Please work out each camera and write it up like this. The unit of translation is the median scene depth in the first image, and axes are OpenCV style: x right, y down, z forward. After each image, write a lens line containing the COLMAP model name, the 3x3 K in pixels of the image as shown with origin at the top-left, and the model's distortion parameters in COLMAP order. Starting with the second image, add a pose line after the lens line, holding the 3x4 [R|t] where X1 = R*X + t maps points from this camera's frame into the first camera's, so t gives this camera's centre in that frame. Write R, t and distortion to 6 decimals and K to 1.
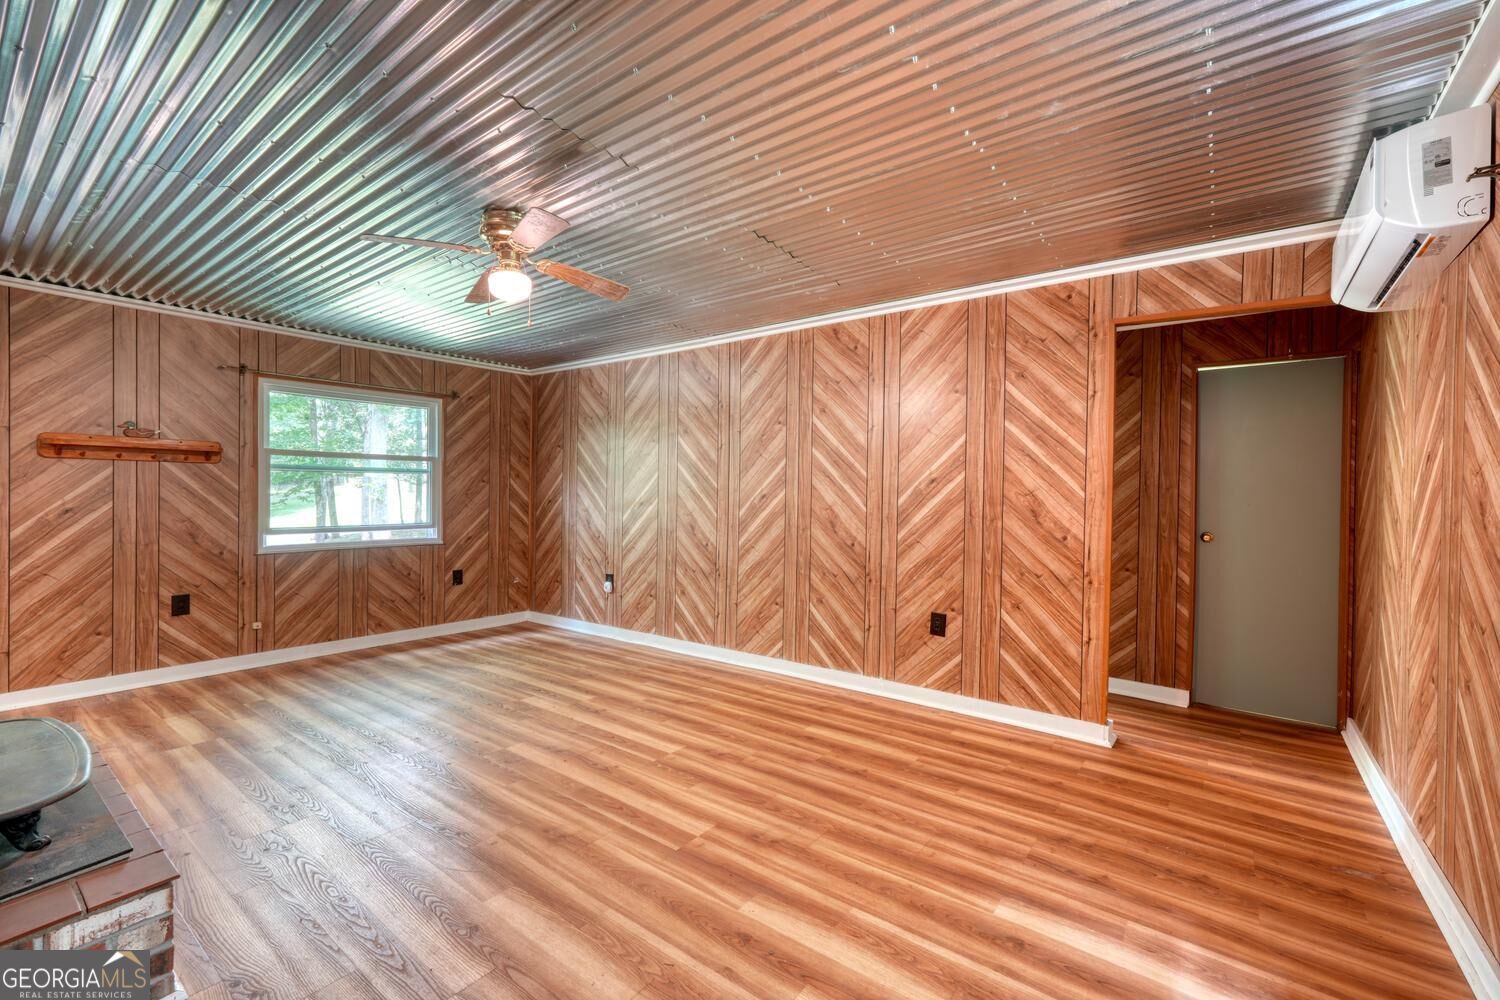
lens RADIAL K [[636.6, 0, 748.8], [0, 636.6, 498.9], [0, 0, 1]] dist [-0.006292, 0.003762]
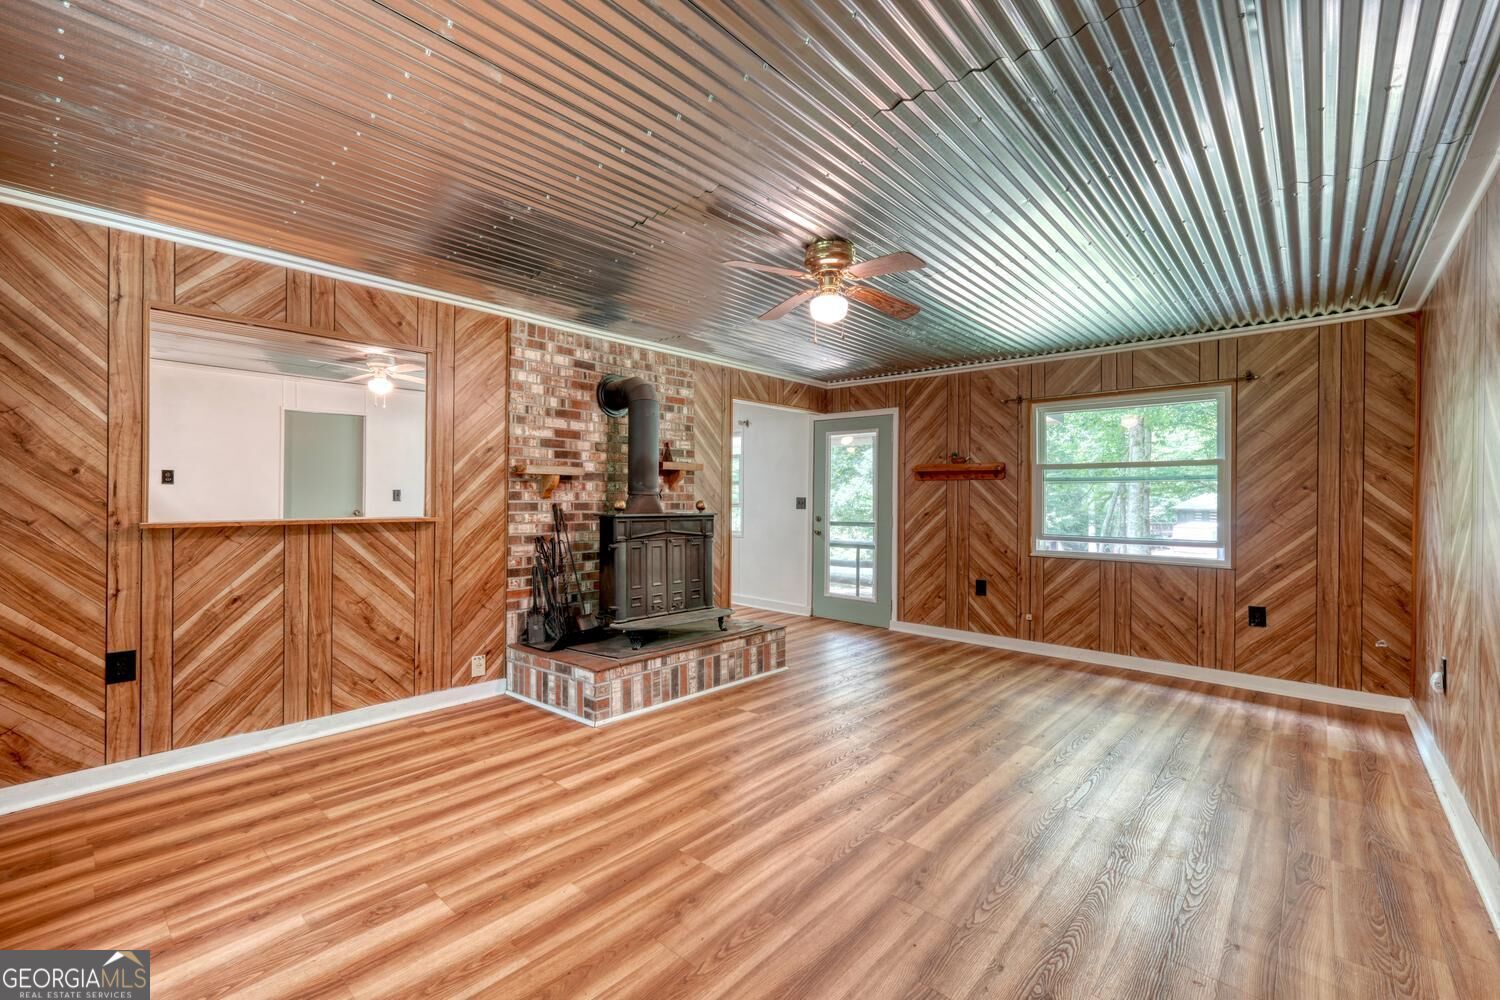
lens RADIAL K [[636.6, 0, 744.1], [0, 636.6, 497.0], [0, 0, 1]] dist [-0.006292, 0.003762]
pose [[-0.089184, -0.010427, -0.995961, 0.457665], [-0.016741, 0.999820, -0.008968, -0.001195], [0.995874, 0.015874, -0.089342, 0.608380]]
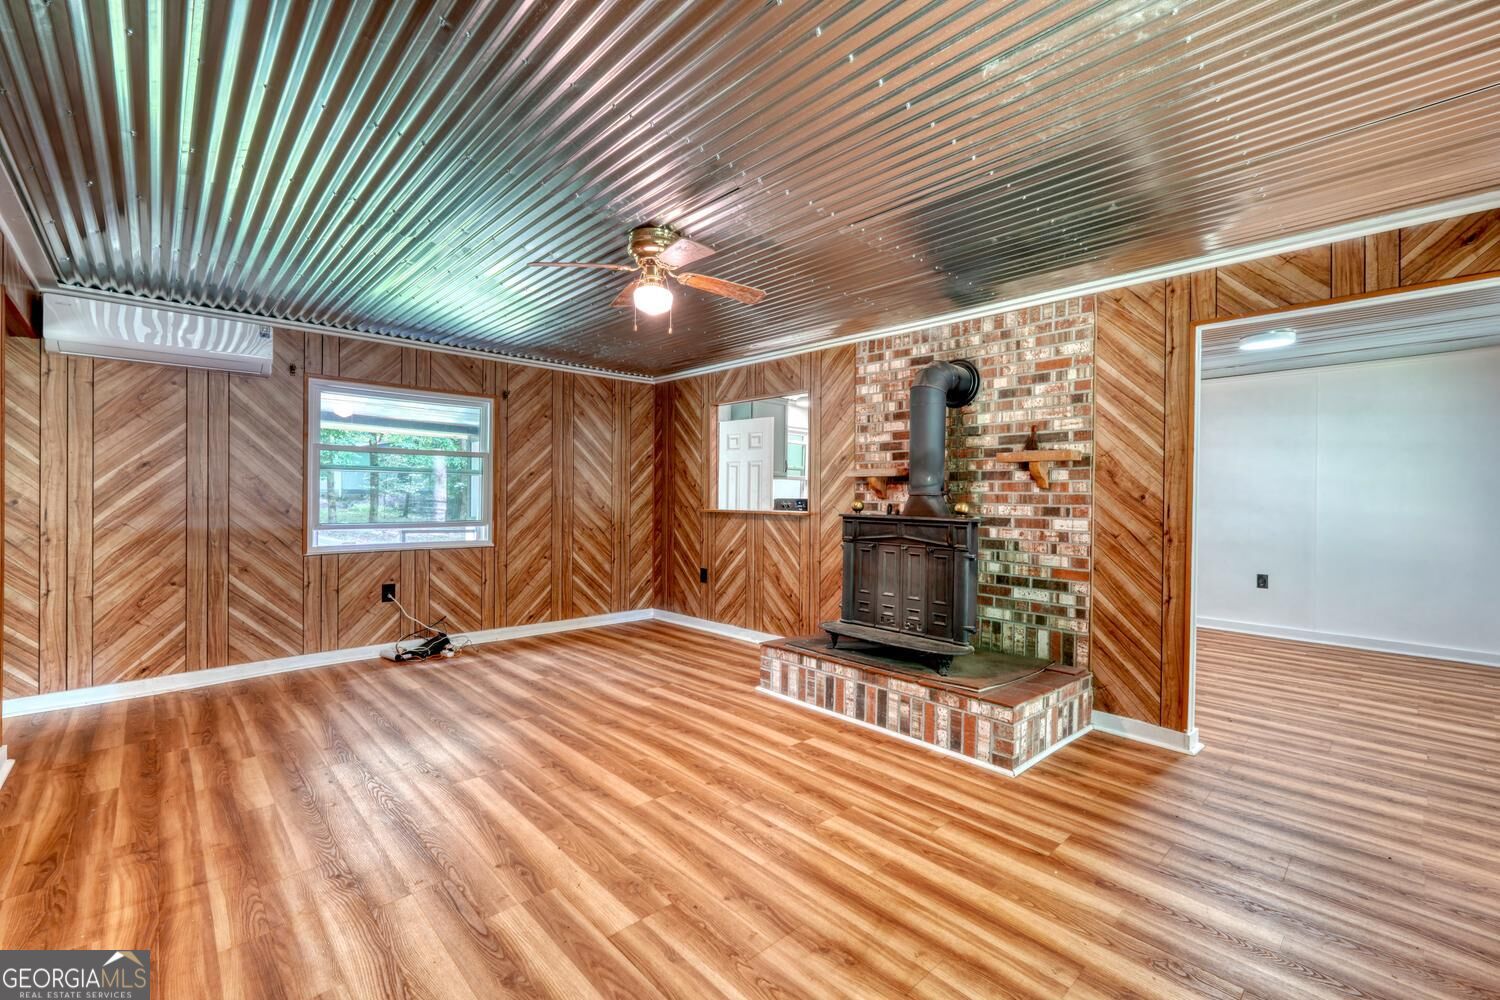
lens RADIAL K [[636.6, 0, 745.9], [0, 636.6, 493.6], [0, 0, 1]] dist [-0.006292, 0.003762]
pose [[-0.985847, -0.020001, 0.166449, -0.451918], [-0.019279, 0.999796, 0.005953, -0.013650], [-0.166534, 0.002660, -0.986032, 1.284496]]
